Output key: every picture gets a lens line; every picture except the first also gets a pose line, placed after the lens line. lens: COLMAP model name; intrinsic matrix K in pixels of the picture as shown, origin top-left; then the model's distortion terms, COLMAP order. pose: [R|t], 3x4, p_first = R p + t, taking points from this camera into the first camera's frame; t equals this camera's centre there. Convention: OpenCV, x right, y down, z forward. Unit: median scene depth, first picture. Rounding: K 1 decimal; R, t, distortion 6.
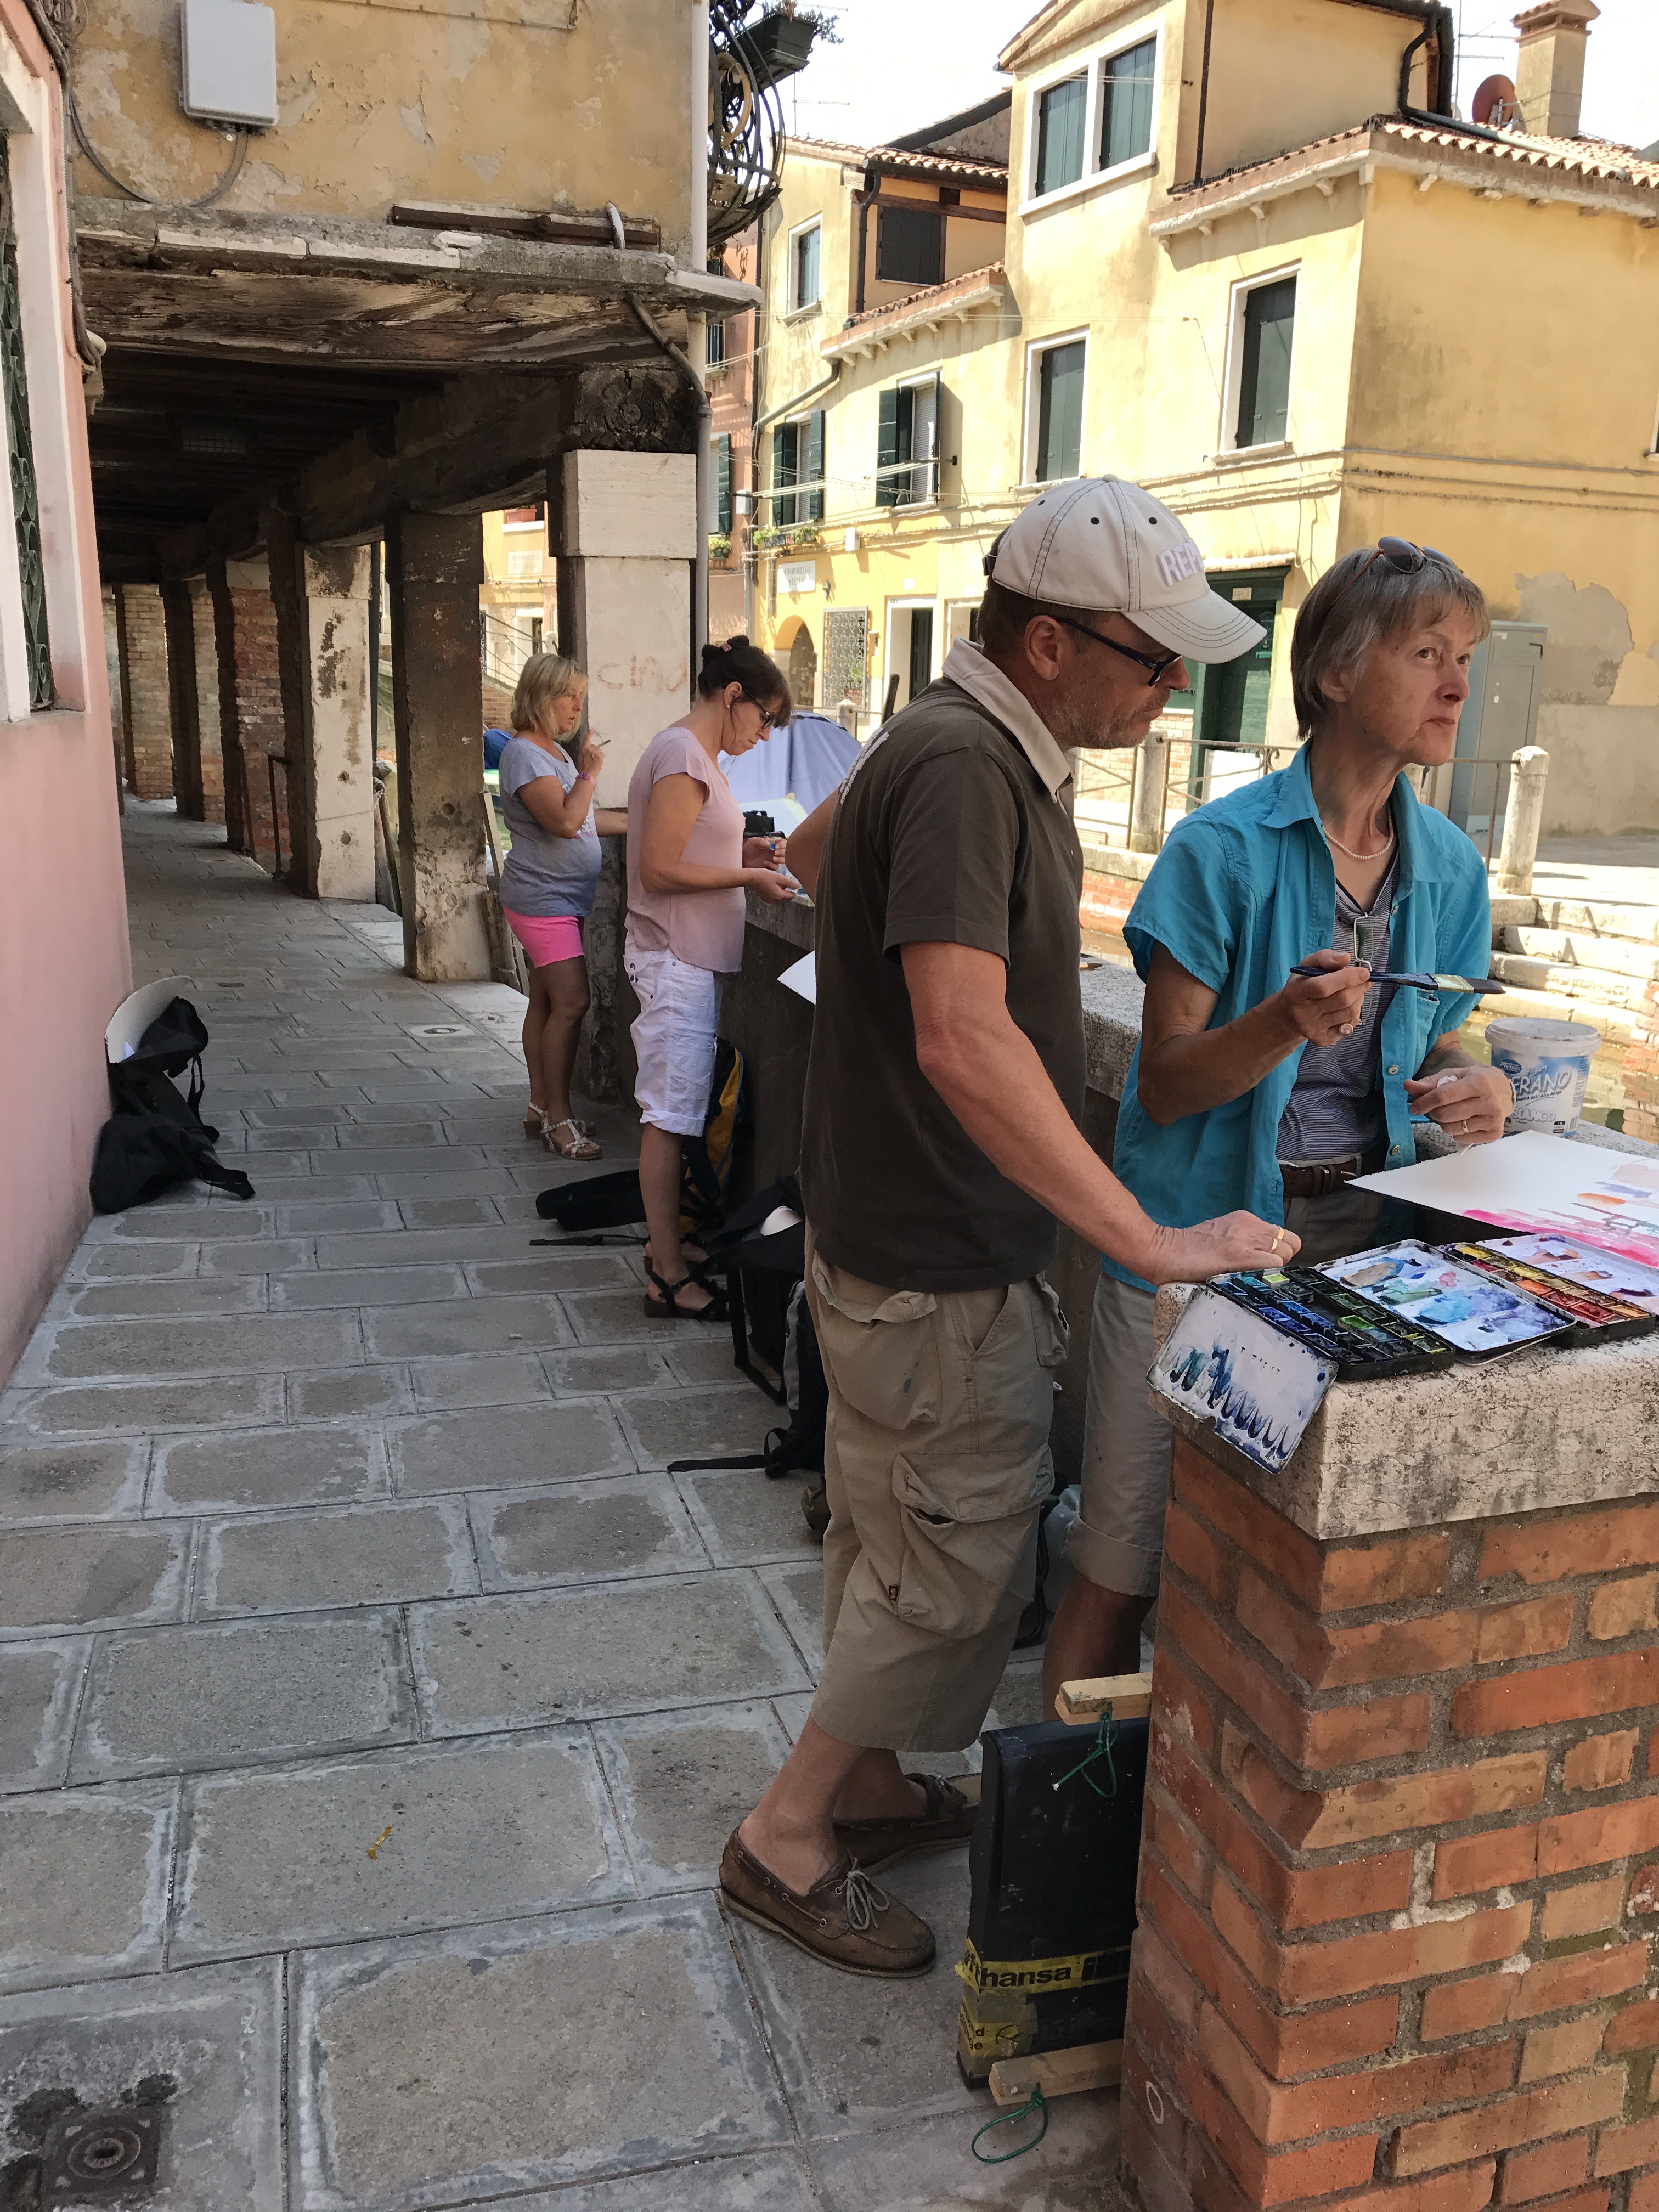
lens RADIAL K [[1884.0, 0, 829.5], [0, 1884.0, 1106.0], [0, 0, 1]] dist [-0.058536, 0.107358]
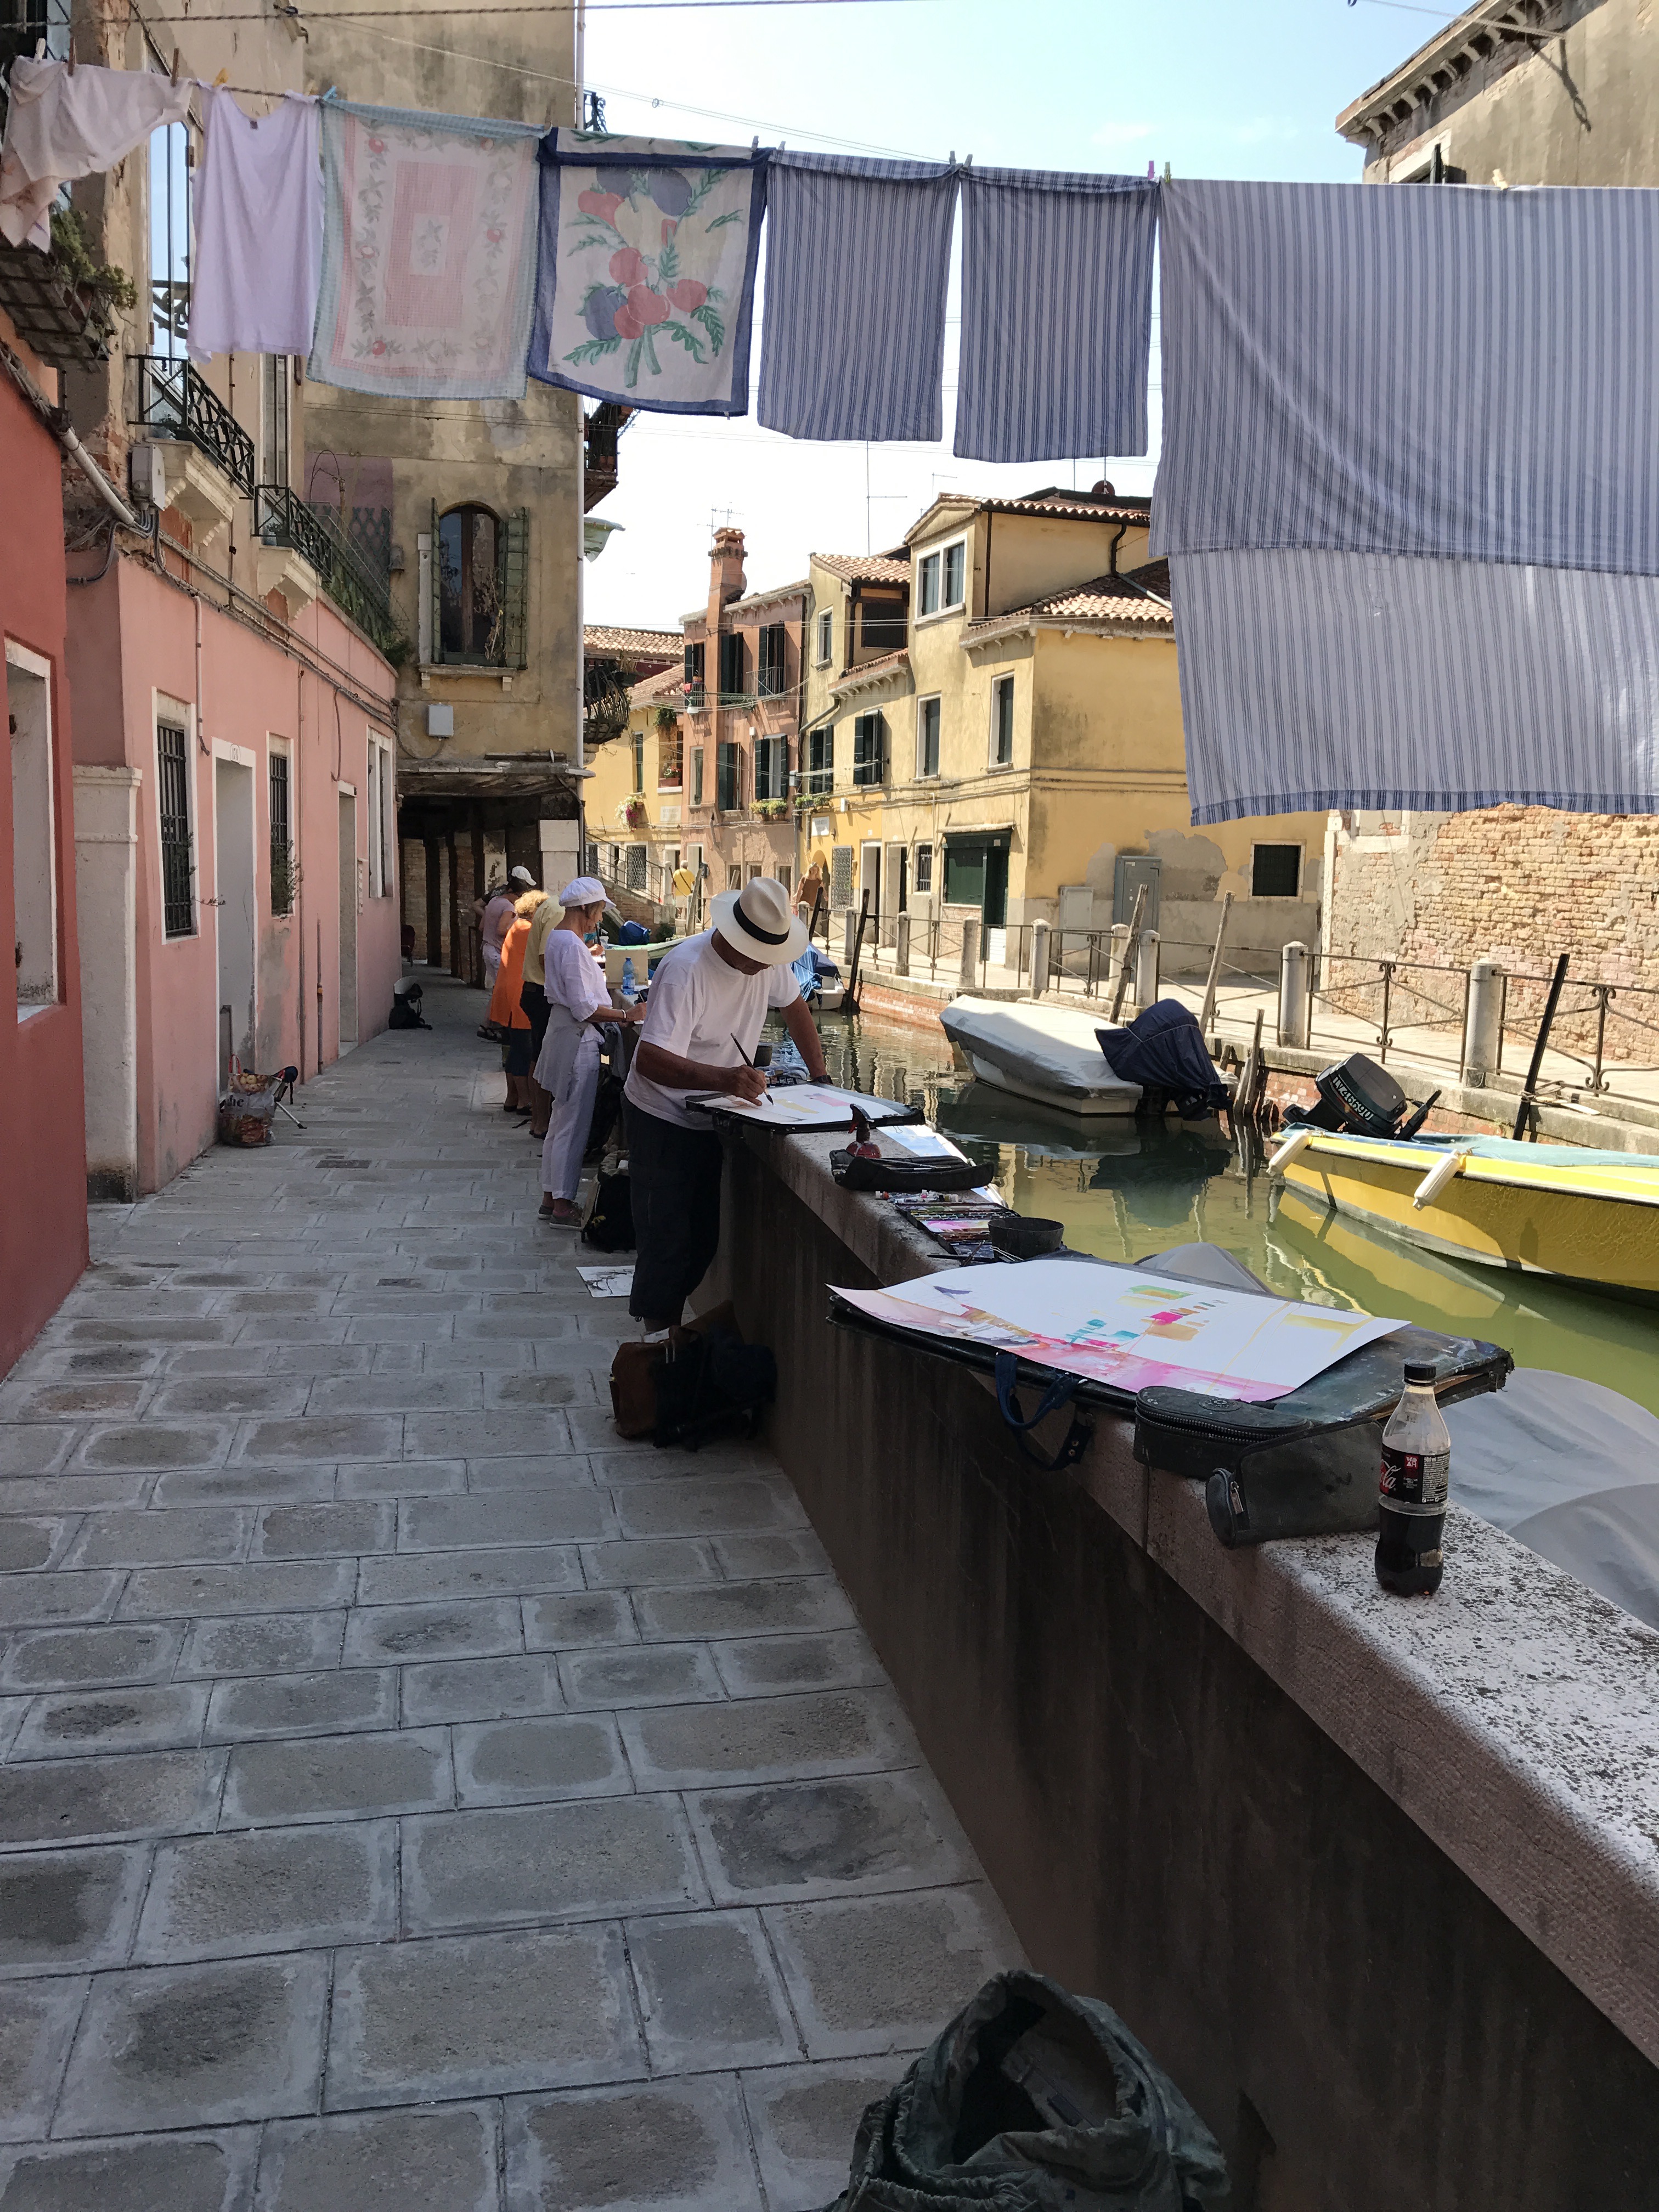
lens RADIAL K [[1821.3, 0, 829.5], [0, 1821.3, 1106.0], [0, 0, 1]] dist [0.001774, 0.009094]
pose [[0.992602, 0.009565, -0.121040, 0.261717], [-0.022523, 0.994096, -0.106142, 0.164161], [0.119310, 0.108083, 0.986957, -0.702567]]
